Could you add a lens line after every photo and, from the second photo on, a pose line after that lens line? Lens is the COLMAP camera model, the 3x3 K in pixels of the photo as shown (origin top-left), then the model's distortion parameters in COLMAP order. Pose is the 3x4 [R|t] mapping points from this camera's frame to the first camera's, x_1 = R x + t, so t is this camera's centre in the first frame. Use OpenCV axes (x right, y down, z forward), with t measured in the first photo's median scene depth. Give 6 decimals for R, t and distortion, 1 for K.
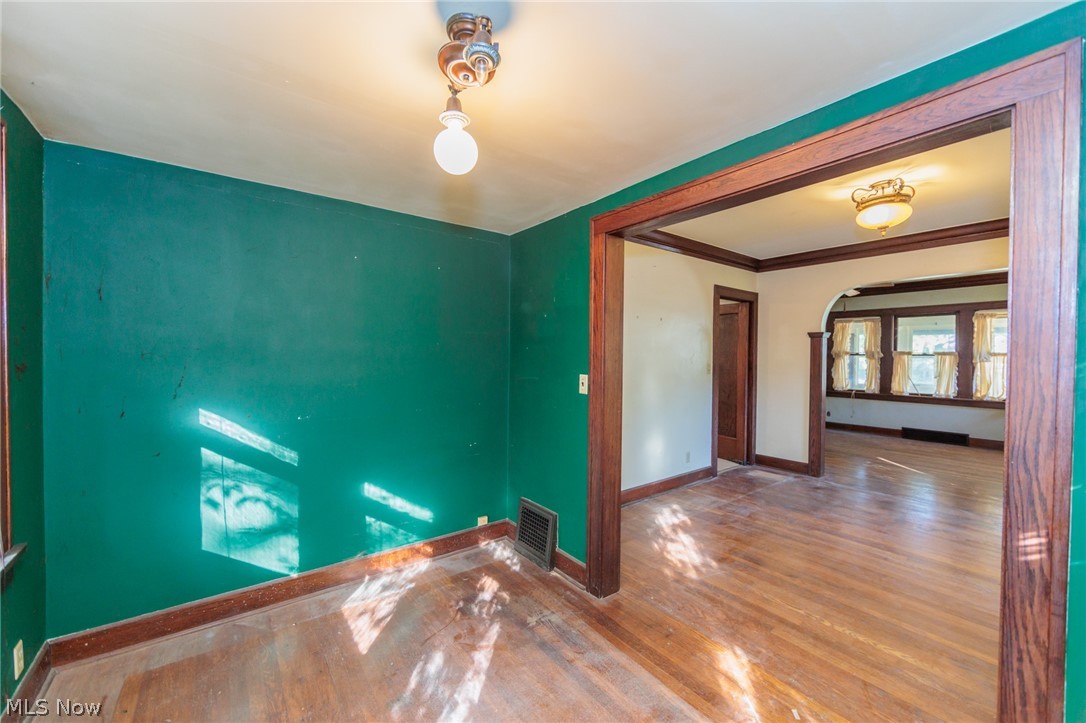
lens RADIAL K [[438.9, 0, 532.5], [0, 438.9, 360.7], [0, 0, 1]] dist [-0.008623, 0.001389]
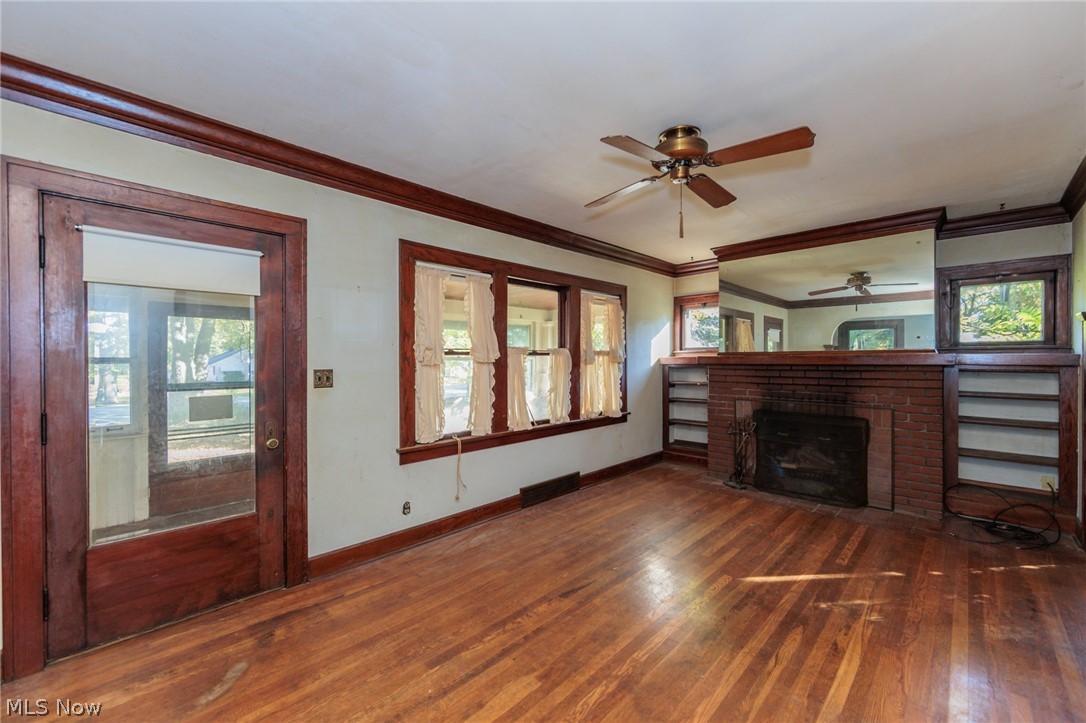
lens RADIAL K [[438.9, 0, 541.6], [0, 438.9, 361.5], [0, 0, 1]] dist [-0.008623, 0.001389]
pose [[-0.148124, -0.011933, 0.988897, 0.344975], [0.019800, 0.999691, 0.015029, -0.012914], [-0.988771, 0.021806, -0.147842, 1.162428]]
